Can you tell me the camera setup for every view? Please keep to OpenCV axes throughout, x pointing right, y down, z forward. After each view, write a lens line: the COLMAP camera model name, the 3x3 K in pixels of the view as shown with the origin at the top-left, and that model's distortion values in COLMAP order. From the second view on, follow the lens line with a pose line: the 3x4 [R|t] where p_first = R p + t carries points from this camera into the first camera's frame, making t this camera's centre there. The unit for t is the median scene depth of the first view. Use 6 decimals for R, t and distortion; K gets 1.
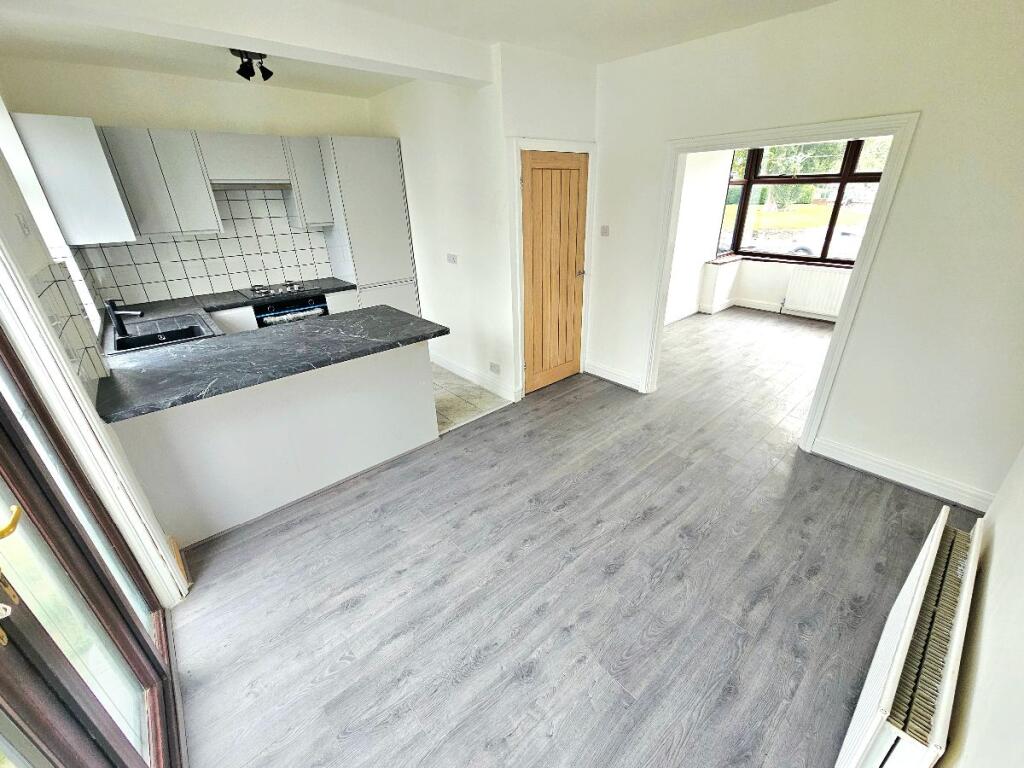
lens RADIAL K [[415.1, 0, 517.1], [0, 415.1, 392.3], [0, 0, 1]] dist [-0.020738, -0.000351]
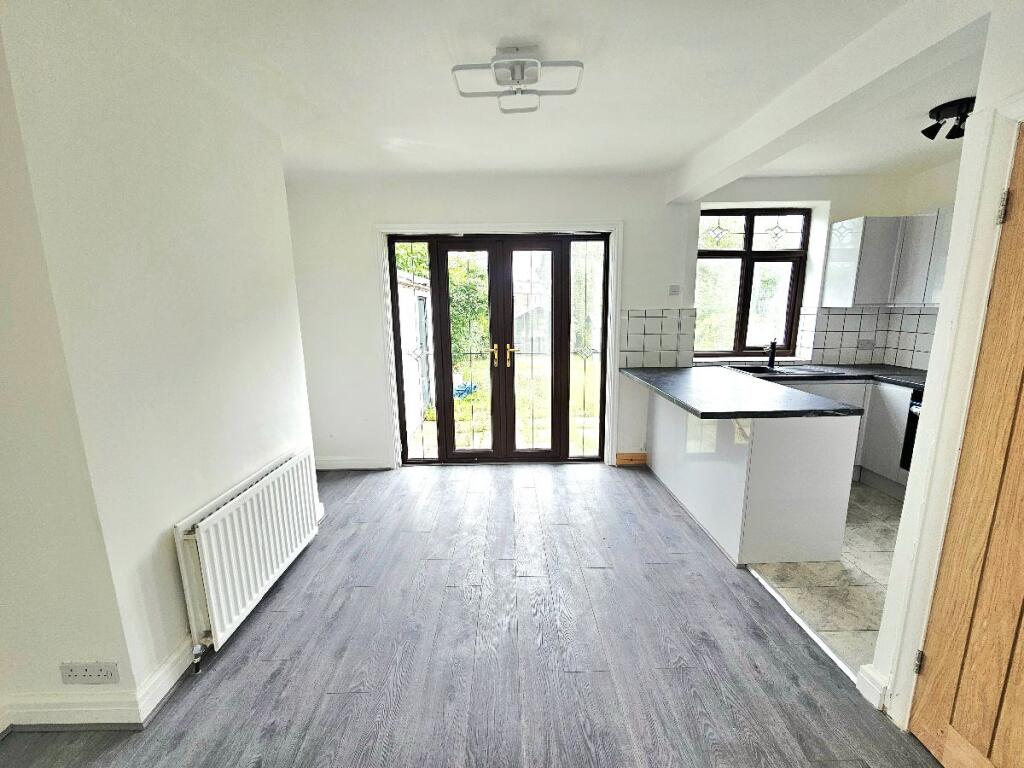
lens RADIAL K [[414.6, 0, 512.3], [0, 414.6, 378.7], [0, 0, 1]] dist [-0.018678, -0.000015]
pose [[-0.656284, 0.159594, -0.737442, 0.507551], [-0.298950, 0.842382, 0.448355, -0.341610], [0.692763, 0.514706, -0.505131, 0.796808]]
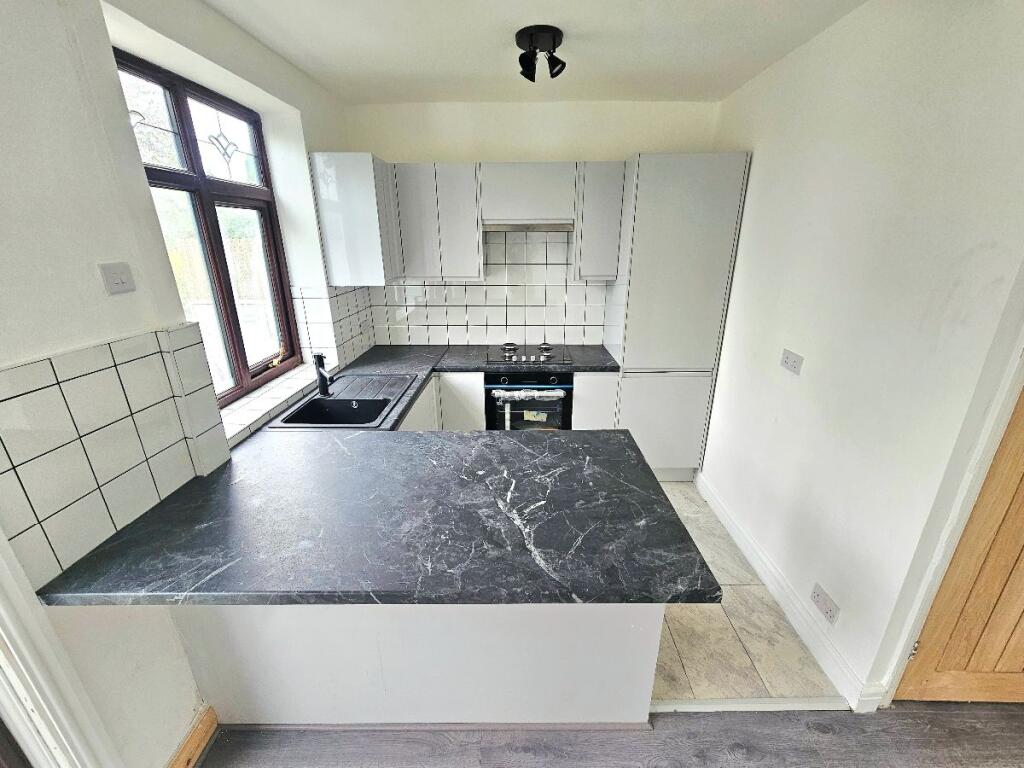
lens RADIAL K [[419.1, 0, 516.1], [0, 419.1, 391.7], [0, 0, 1]] dist [0.000292, 0.000356]
pose [[0.738048, 0.242041, -0.629843, -0.073479], [-0.294583, 0.955374, 0.021947, -0.201515], [0.607047, 0.169343, 0.776412, 0.391621]]
